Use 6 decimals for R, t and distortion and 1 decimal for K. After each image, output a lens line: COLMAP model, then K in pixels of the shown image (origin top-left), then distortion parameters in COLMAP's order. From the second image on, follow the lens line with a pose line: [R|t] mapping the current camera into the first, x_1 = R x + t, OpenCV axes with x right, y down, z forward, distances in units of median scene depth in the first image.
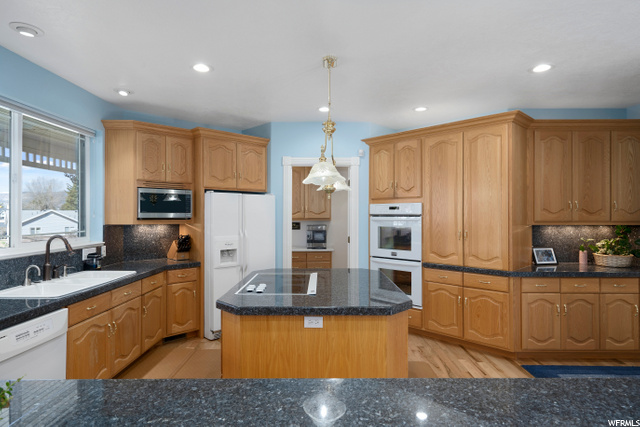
lens RADIAL K [[367.7, 0, 320.0], [0, 367.7, 213.5], [0, 0, 1]] dist [0.018108, -0.000110]
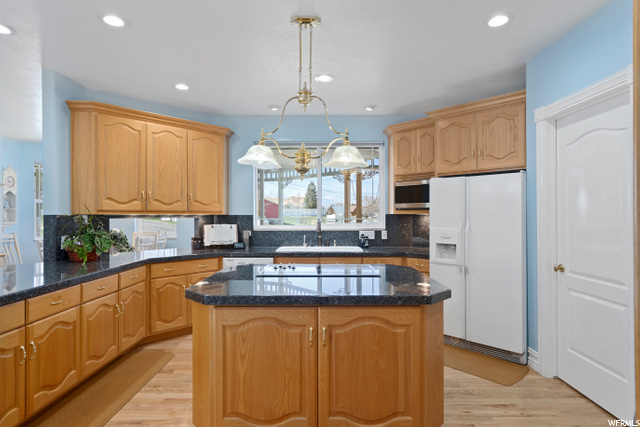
lens RADIAL K [[367.7, 0, 320.0], [0, 367.7, 213.5], [0, 0, 1]] dist [0.018108, -0.000110]
pose [[0.010266, -0.003350, -0.999942, 0.649337], [0.006176, 0.999976, -0.003286, 0.030159], [0.999928, -0.006141, 0.010287, 0.739671]]
